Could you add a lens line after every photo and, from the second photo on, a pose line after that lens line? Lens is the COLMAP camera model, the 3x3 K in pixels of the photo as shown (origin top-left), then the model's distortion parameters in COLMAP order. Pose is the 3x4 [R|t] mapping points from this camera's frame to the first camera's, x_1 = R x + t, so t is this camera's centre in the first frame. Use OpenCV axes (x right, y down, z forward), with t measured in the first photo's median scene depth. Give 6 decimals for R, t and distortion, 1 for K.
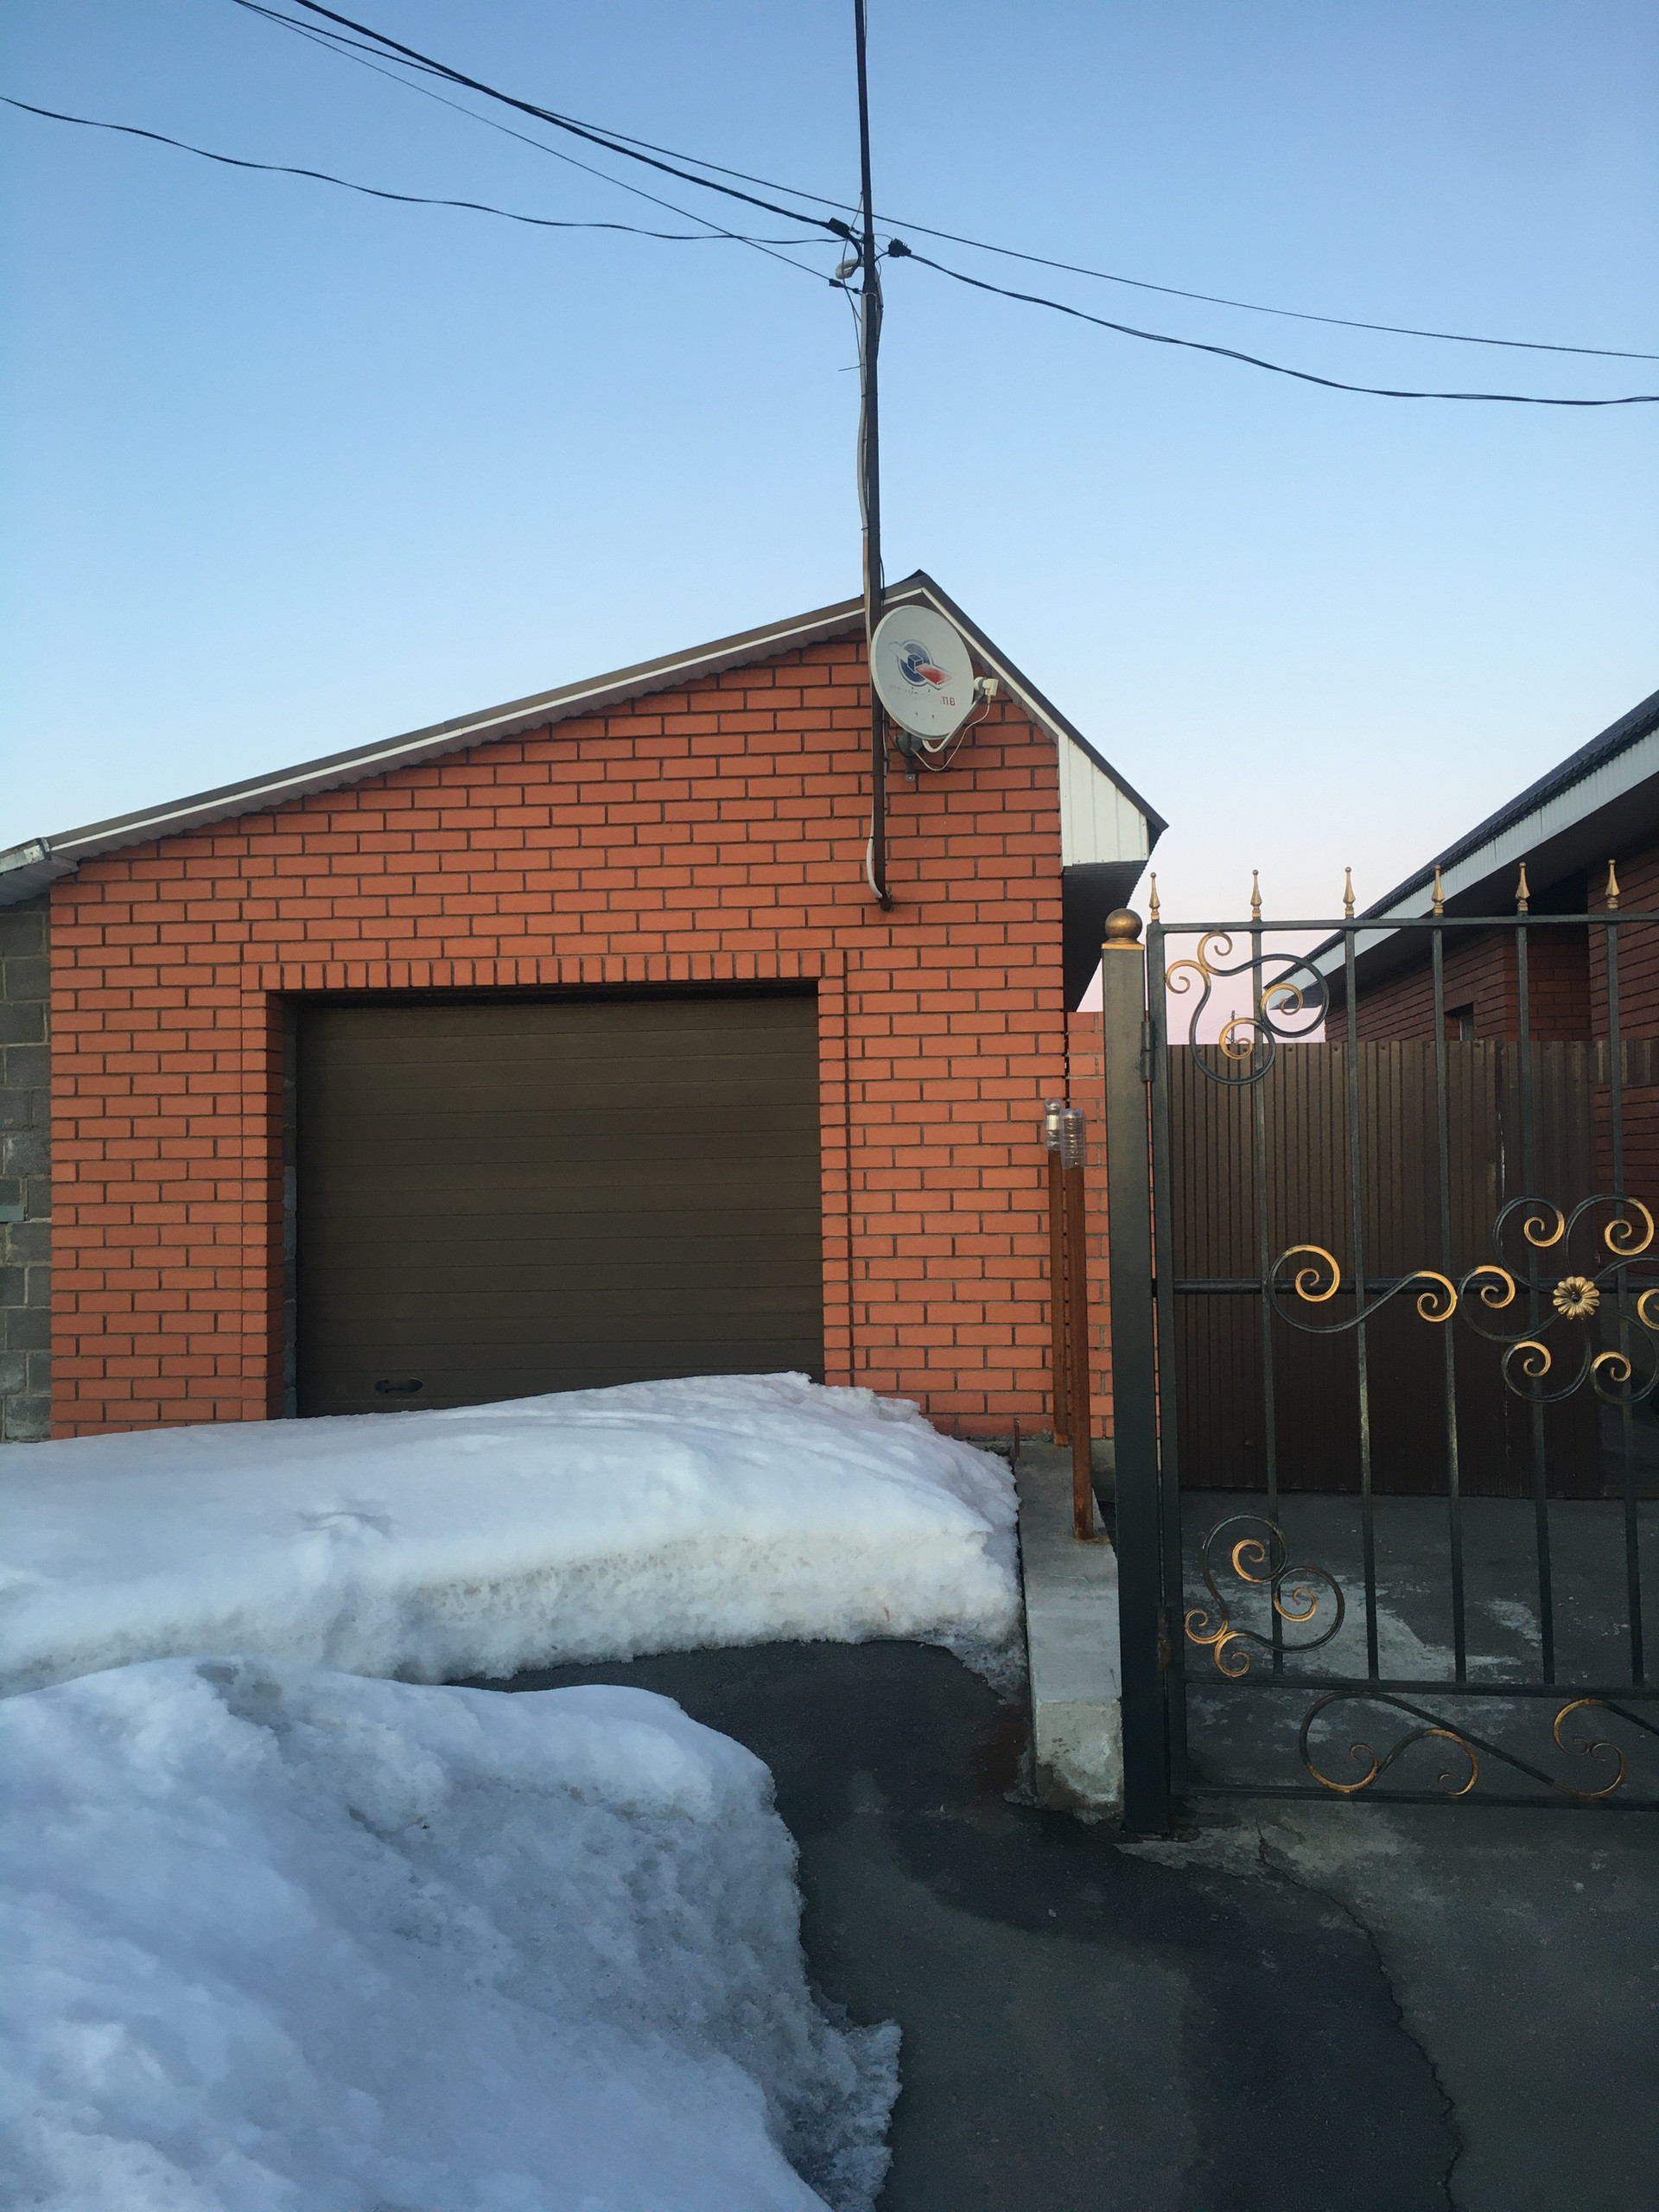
lens RADIAL K [[1876.5, 0, 828.4], [0, 1876.5, 1104.7], [0, 0, 1]] dist [0.076942, -0.103191]
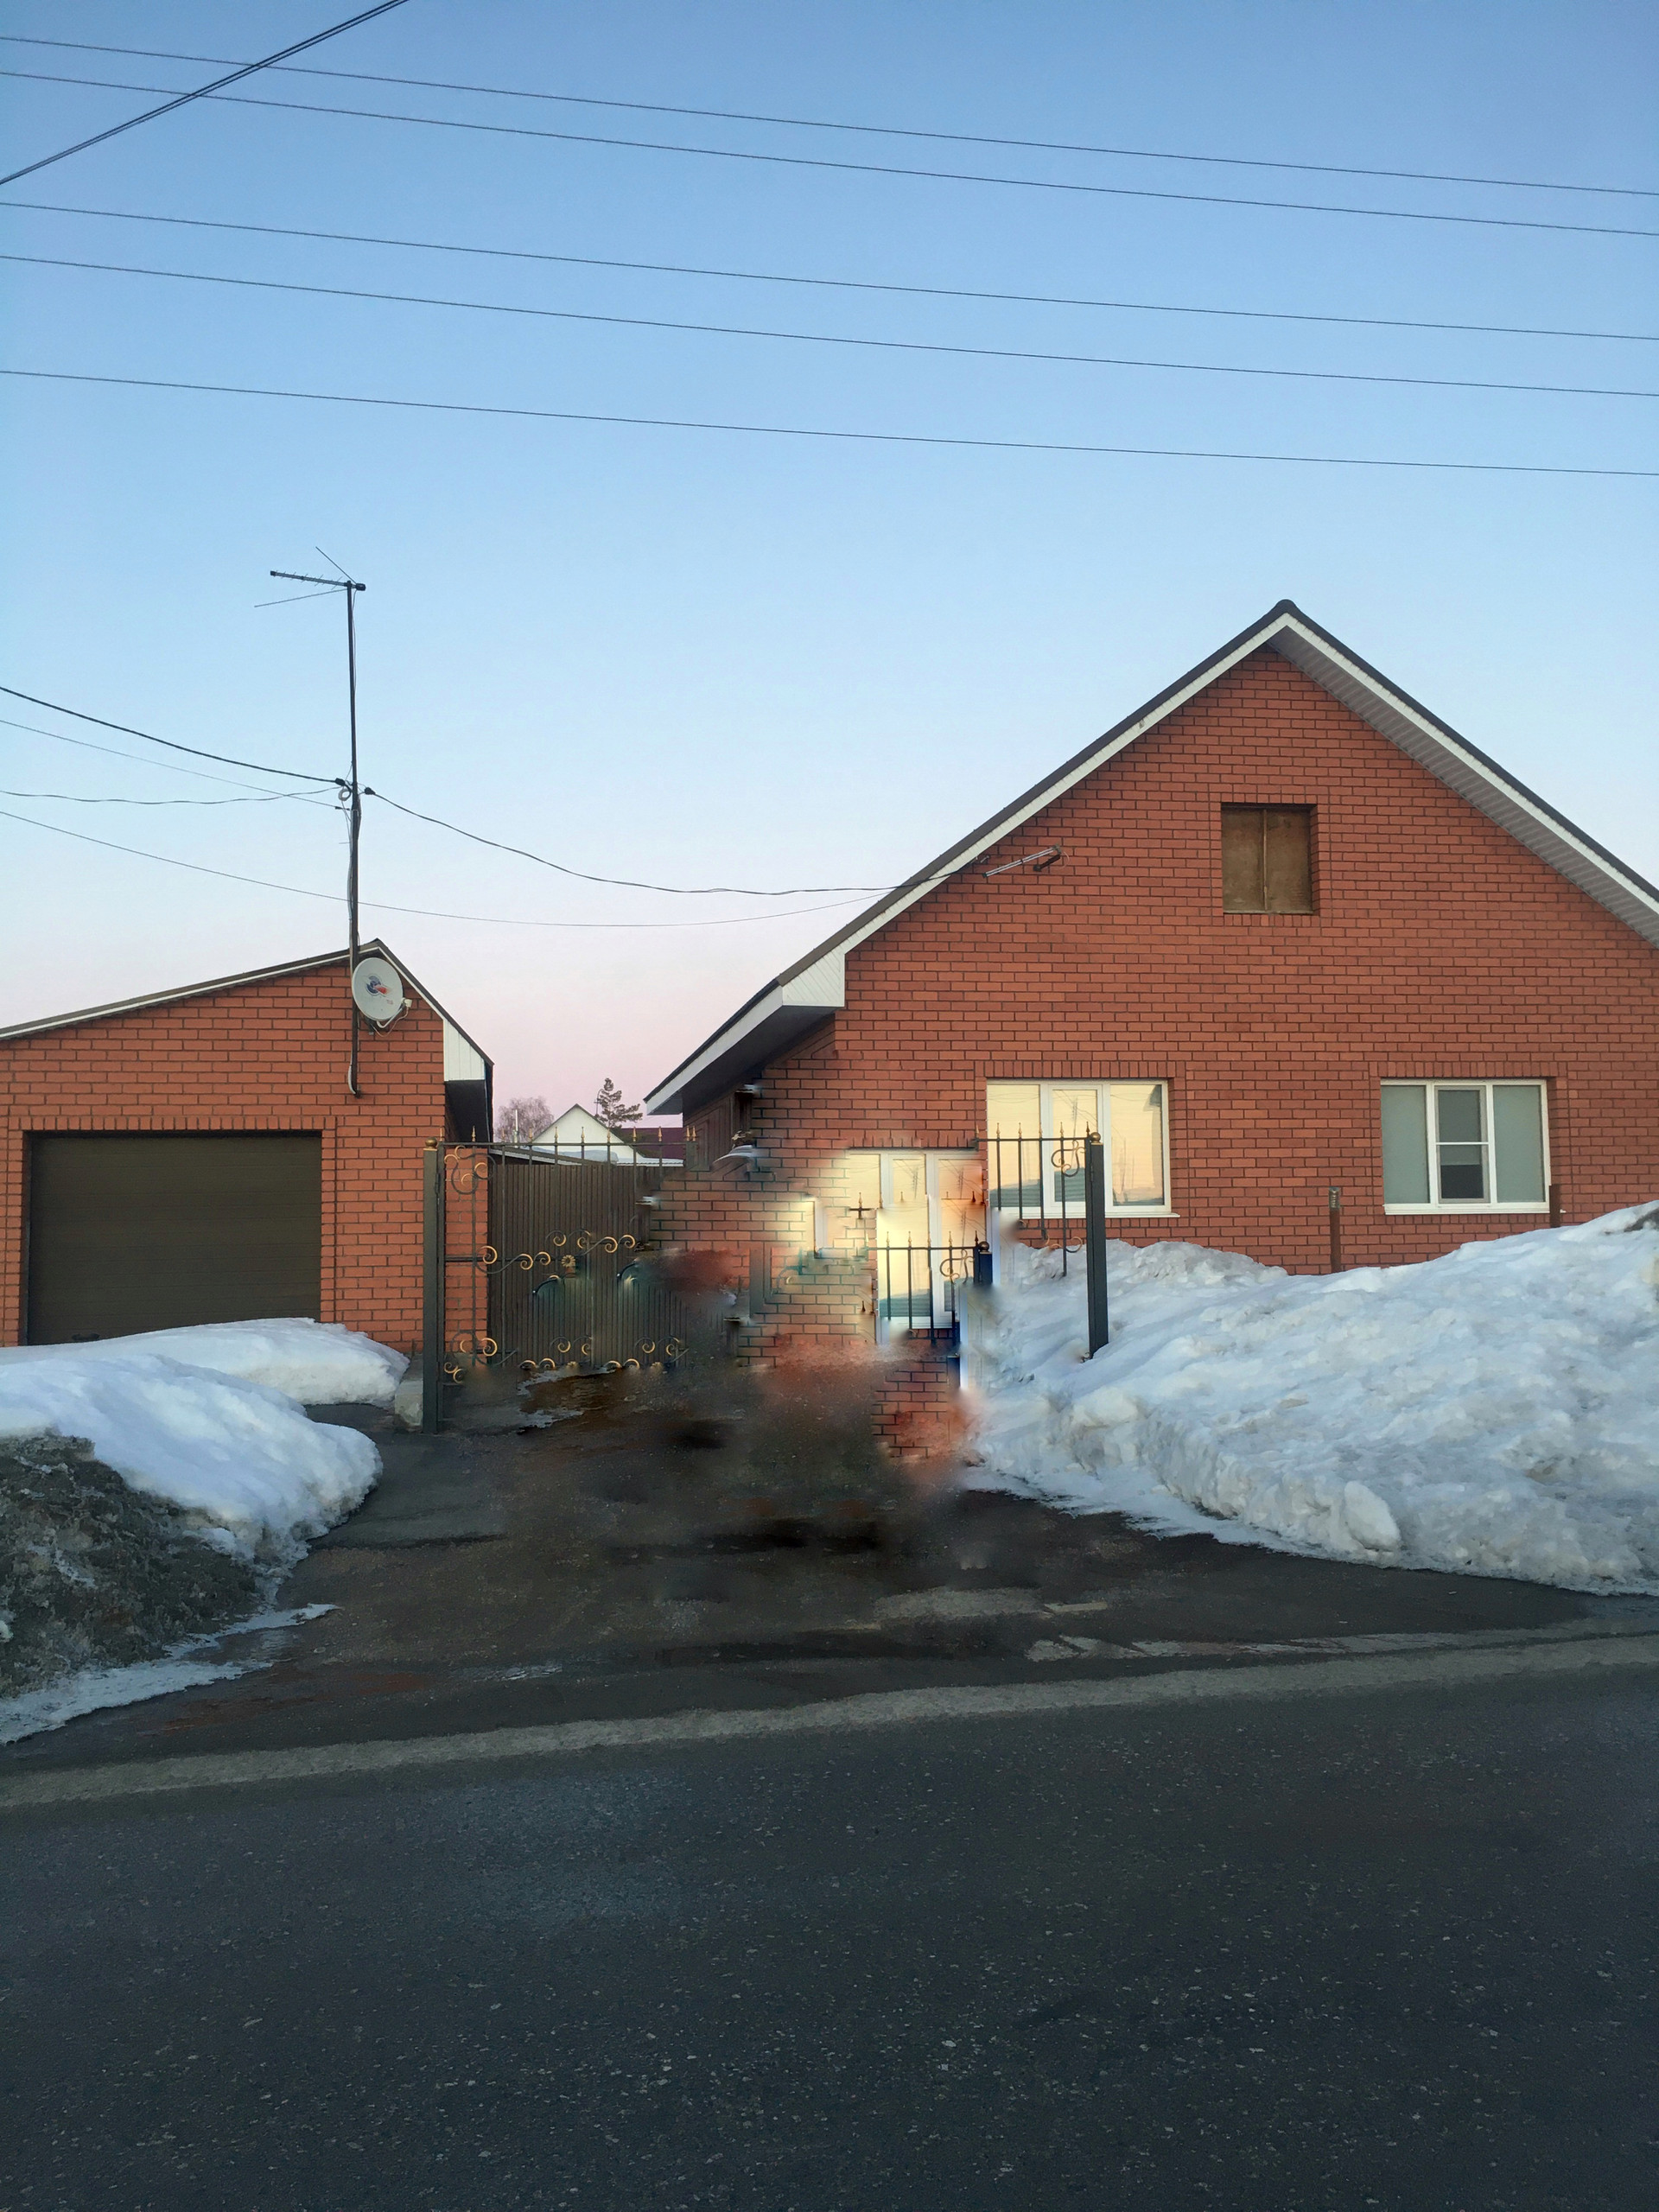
lens RADIAL K [[1876.5, 0, 844.0], [0, 1876.5, 1096.1], [0, 0, 1]] dist [0.076942, -0.103191]
pose [[0.962561, 0.022851, 0.270100, -0.014192], [-0.012772, 0.999157, -0.039018, -0.031353], [-0.270764, 0.034107, 0.962041, -1.133094]]
